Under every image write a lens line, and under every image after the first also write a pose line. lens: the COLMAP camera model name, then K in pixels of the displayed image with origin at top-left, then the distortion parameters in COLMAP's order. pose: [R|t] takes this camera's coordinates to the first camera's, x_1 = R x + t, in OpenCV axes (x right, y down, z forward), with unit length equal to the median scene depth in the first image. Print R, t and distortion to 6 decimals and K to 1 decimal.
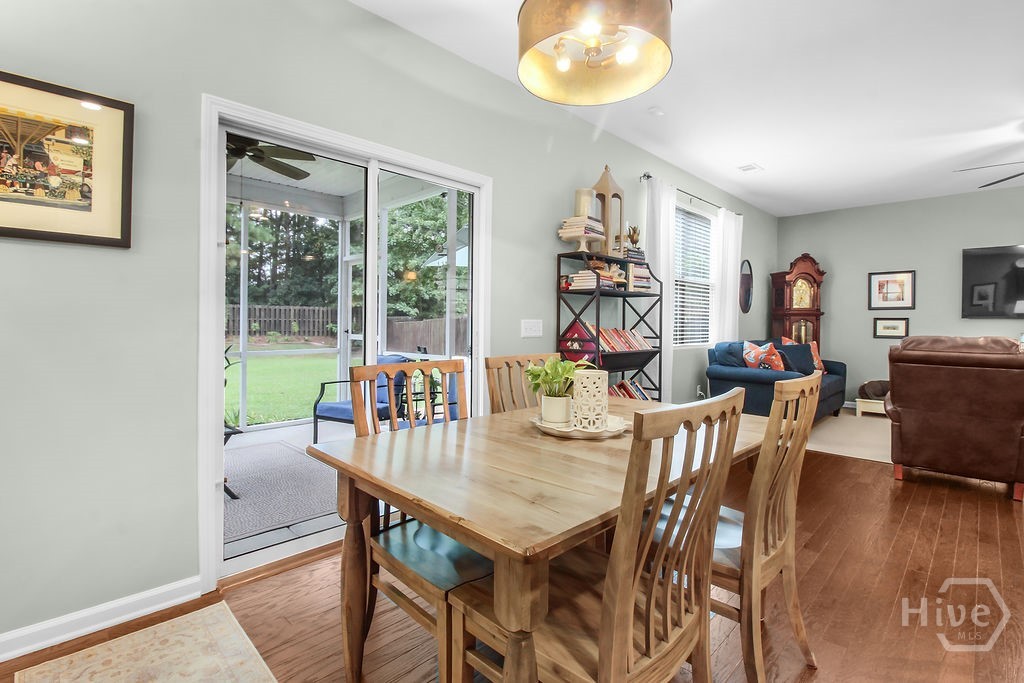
lens RADIAL K [[472.7, 0, 510.7], [0, 472.7, 332.0], [0, 0, 1]] dist [-0.001956, -0.000201]
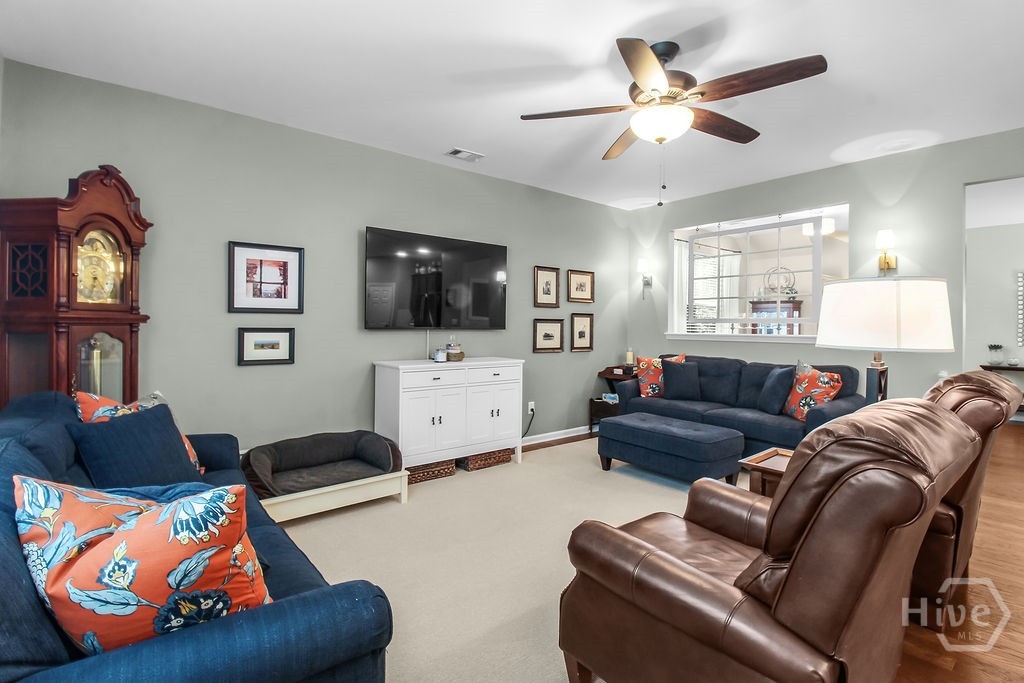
lens RADIAL K [[472.7, 0, 499.2], [0, 472.7, 322.6], [0, 0, 1]] dist [-0.001956, -0.000201]
pose [[0.111635, -0.002155, 0.993747, 0.275544], [0.013229, 0.999912, 0.000682, -0.032140], [-0.993661, 0.013070, 0.111653, 0.651340]]
